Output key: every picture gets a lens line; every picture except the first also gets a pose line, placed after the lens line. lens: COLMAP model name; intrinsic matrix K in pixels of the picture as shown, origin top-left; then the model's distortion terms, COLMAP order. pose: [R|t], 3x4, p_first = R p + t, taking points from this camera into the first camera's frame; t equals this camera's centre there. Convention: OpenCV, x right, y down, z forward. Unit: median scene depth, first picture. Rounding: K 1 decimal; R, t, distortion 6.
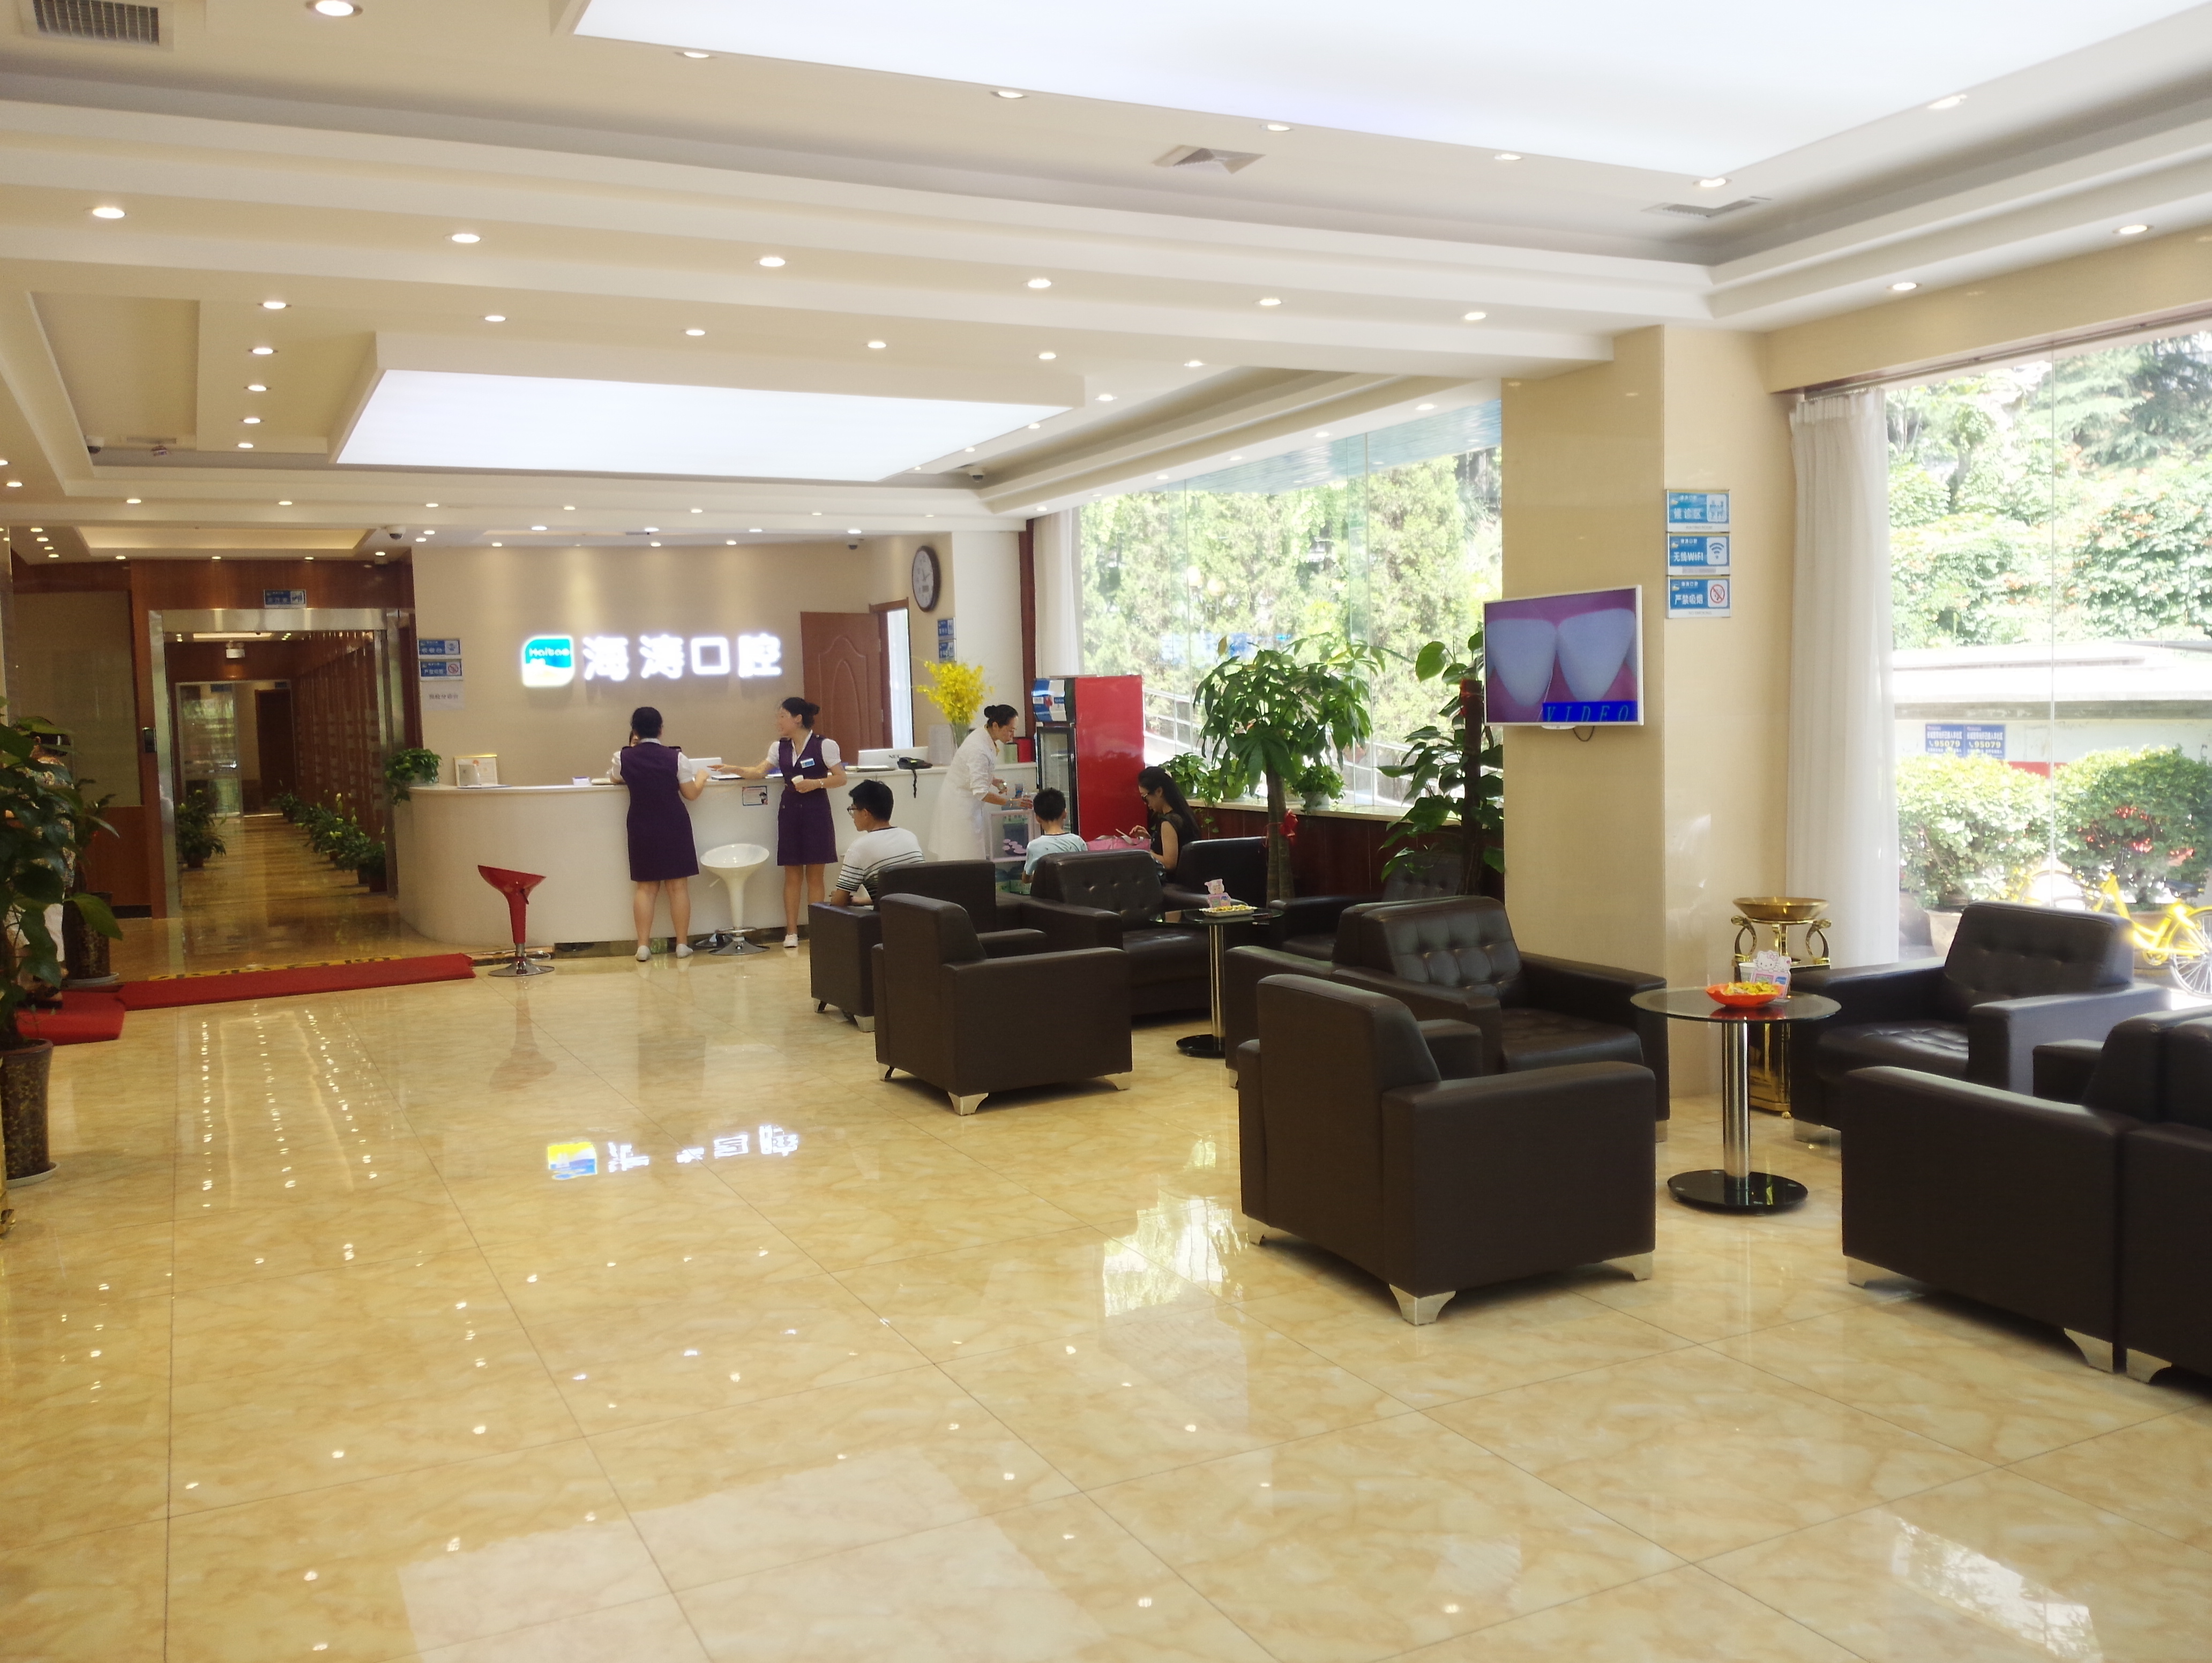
lens RADIAL K [[1835.2, 0, 1127.2], [0, 1835.2, 830.2], [0, 0, 1]] dist [0.073244, -0.144093]
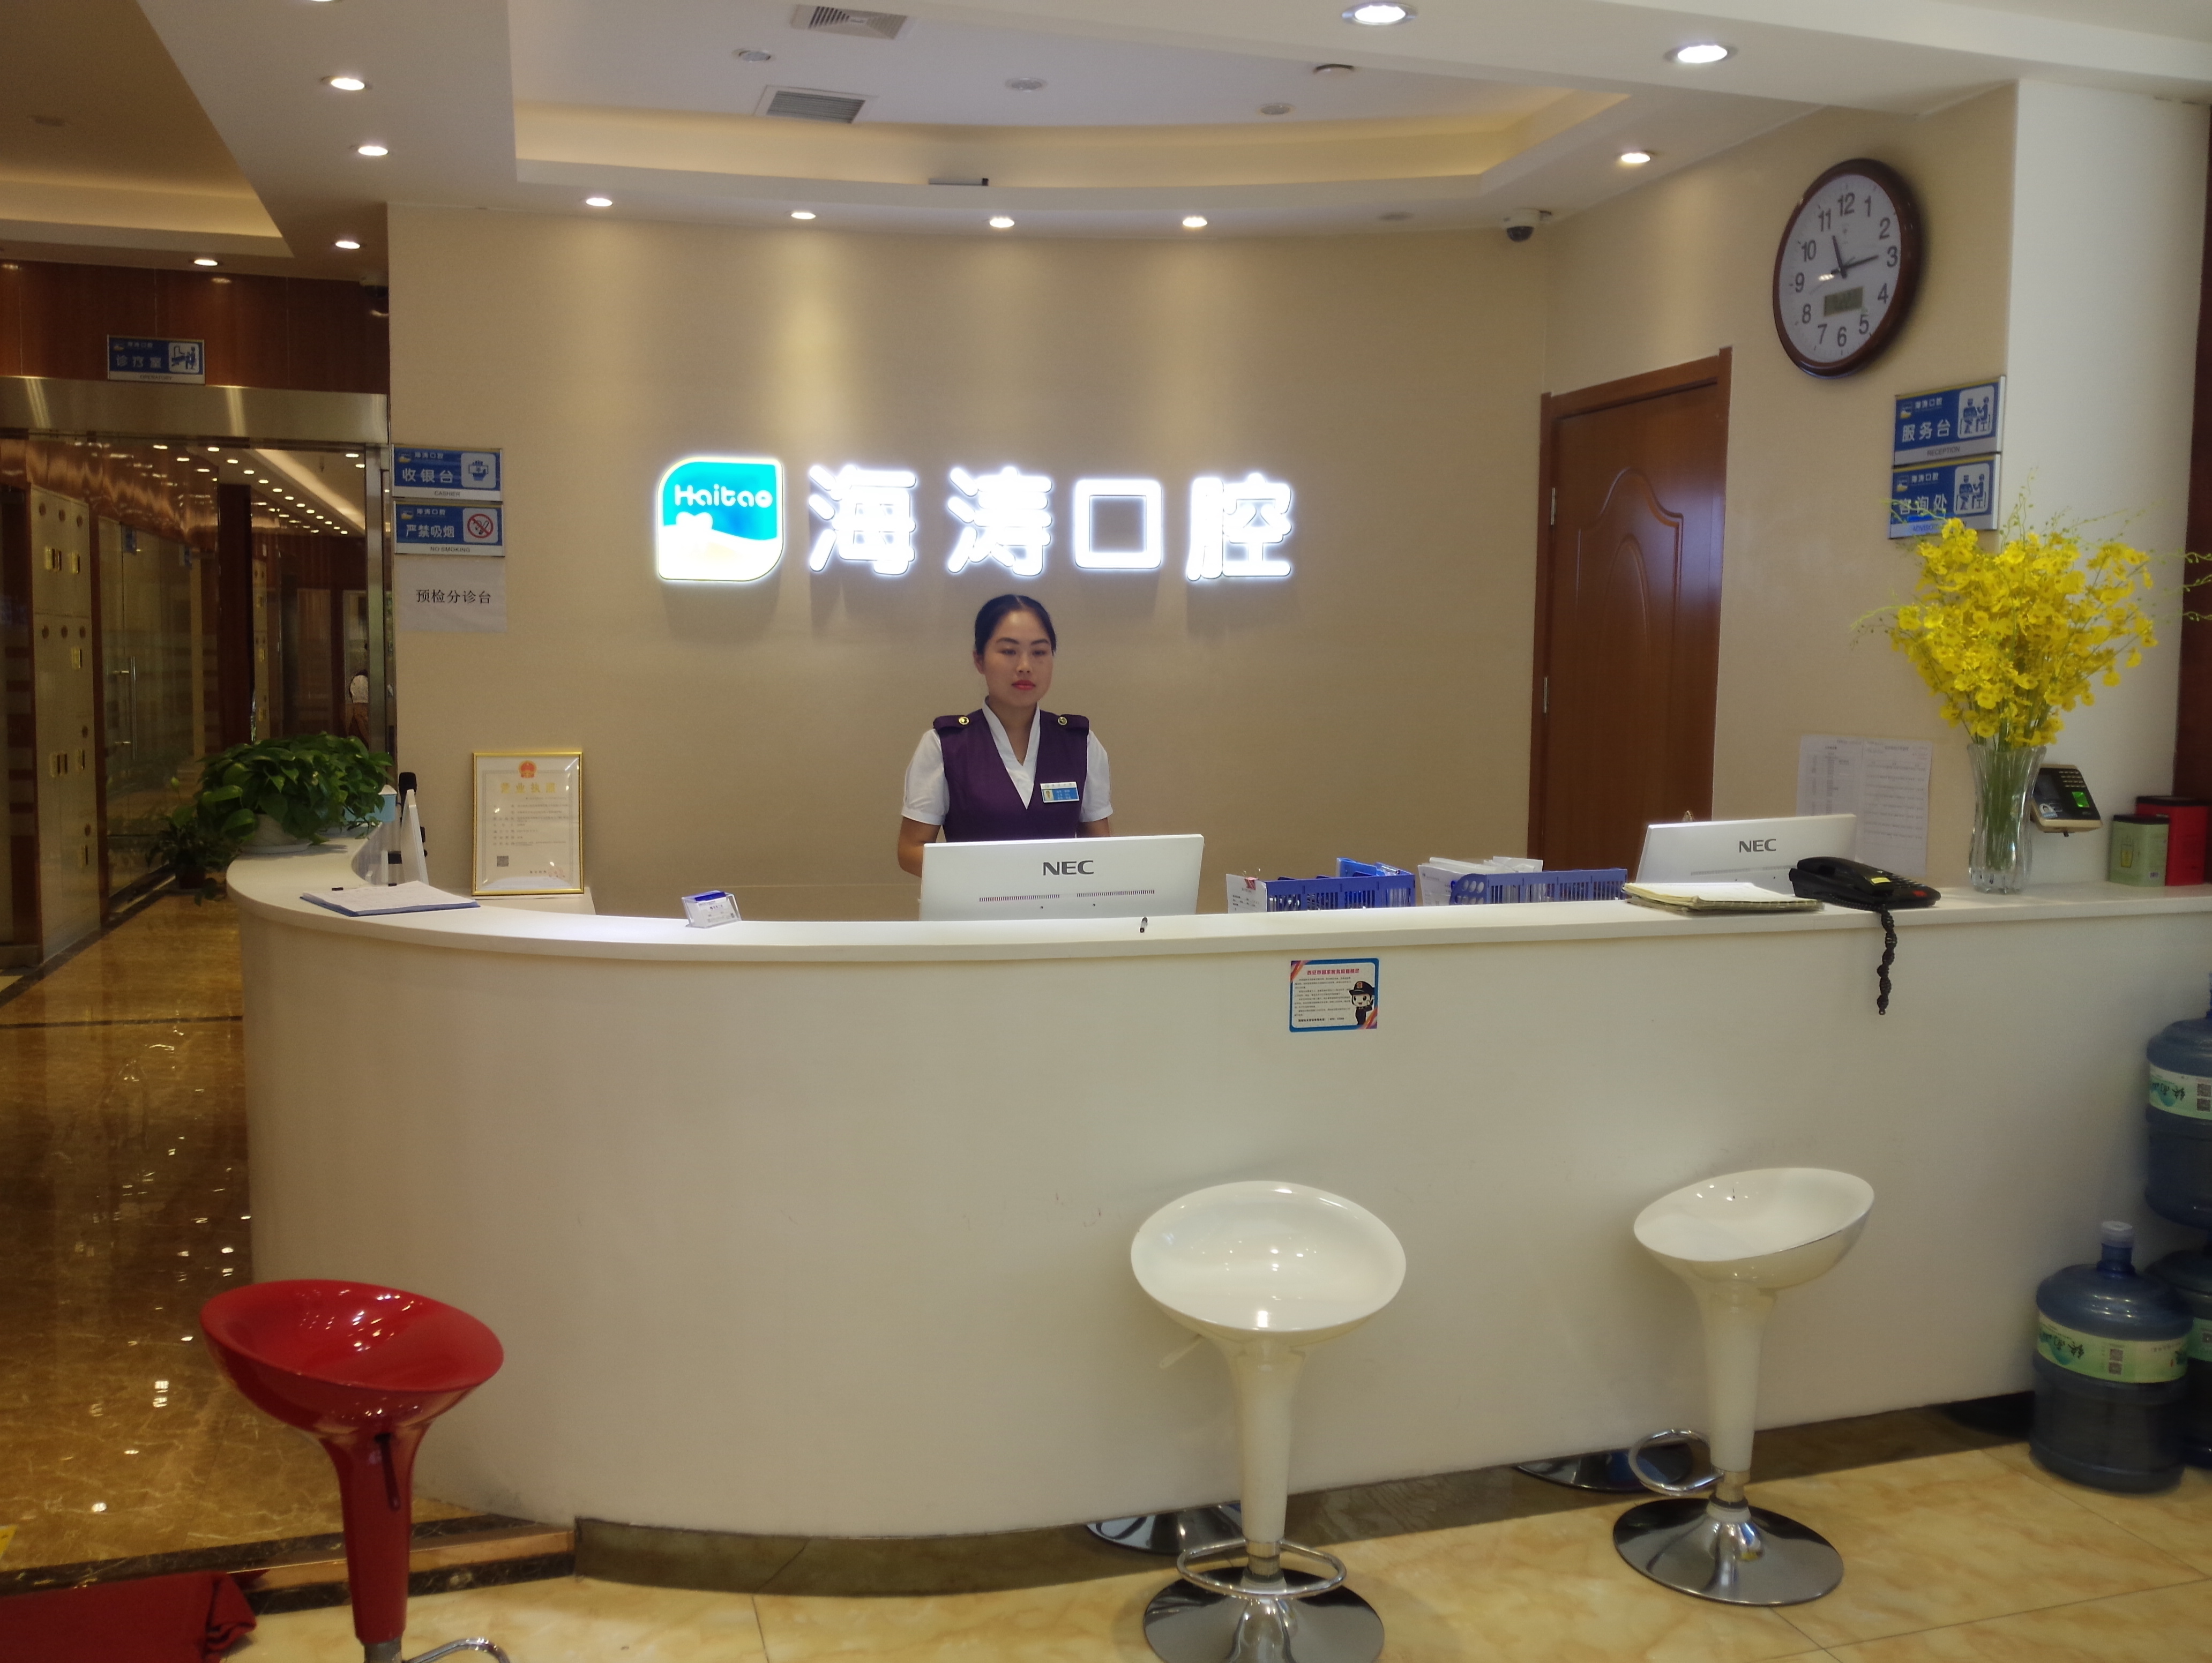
lens RADIAL K [[1835.2, 0, 1140.8], [0, 1835.2, 797.9], [0, 0, 1]] dist [0.073244, -0.144093]
pose [[0.987784, 0.055995, -0.145422, -0.180323], [-0.055320, 0.998431, 0.008687, -0.044492], [0.145680, -0.000536, 0.989332, 0.684938]]
